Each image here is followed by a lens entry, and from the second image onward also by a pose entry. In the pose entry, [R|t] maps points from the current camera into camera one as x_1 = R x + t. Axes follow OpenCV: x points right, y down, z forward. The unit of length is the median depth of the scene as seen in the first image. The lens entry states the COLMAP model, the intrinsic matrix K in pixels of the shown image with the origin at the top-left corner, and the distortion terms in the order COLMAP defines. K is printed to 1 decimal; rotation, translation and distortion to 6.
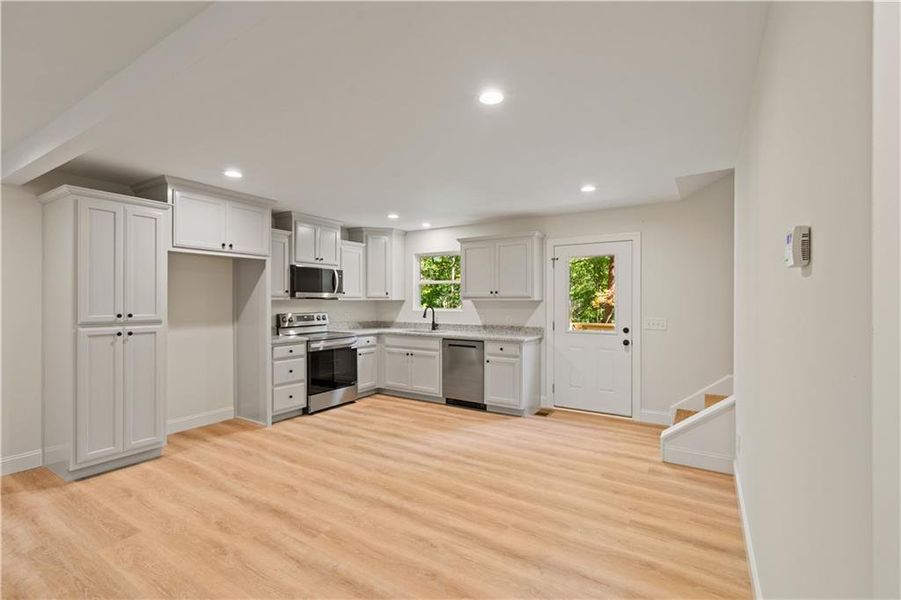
lens RADIAL K [[401.0, 0, 452.0], [0, 401.0, 303.1], [0, 0, 1]] dist [0.004225, -0.000760]
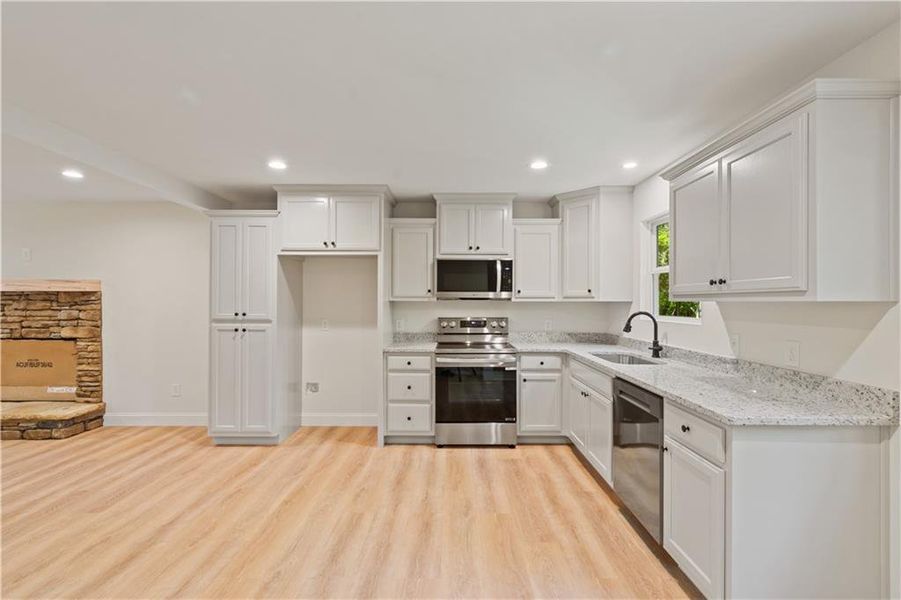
lens RADIAL K [[401.0, 0, 453.1], [0, 401.0, 301.5], [0, 0, 1]] dist [0.004225, -0.000760]
pose [[0.536595, -0.000478, -0.843840, 0.354310], [-0.007707, 0.999955, -0.005467, -0.003267], [0.843804, 0.009437, 0.536568, 0.652836]]
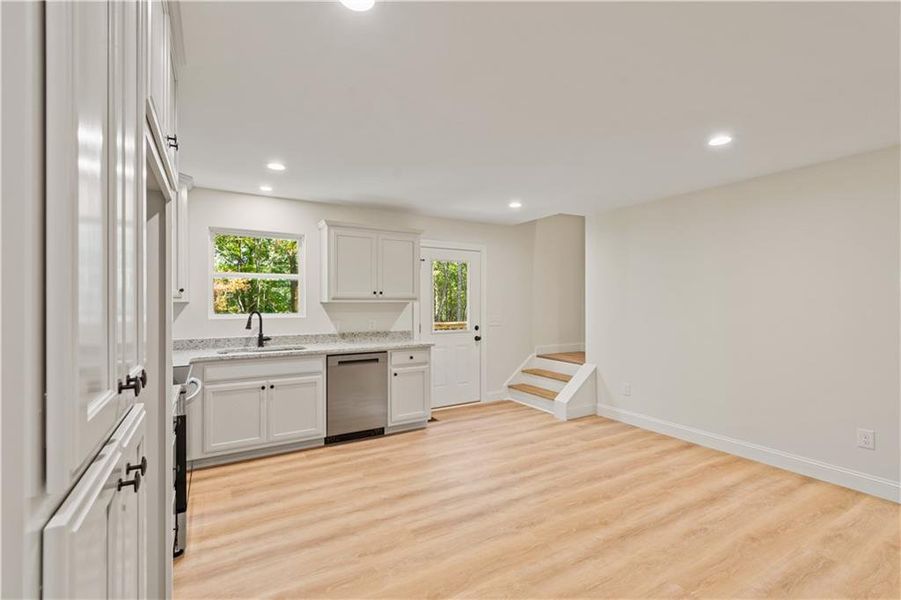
lens RADIAL K [[401.0, 0, 450.0], [0, 401.0, 302.0], [0, 0, 1]] dist [0.004225, -0.000760]
pose [[0.456177, -0.001352, 0.889888, -0.670519], [0.006479, 0.999977, -0.001802, -0.005738], [-0.889865, 0.006588, 0.456176, 0.562215]]
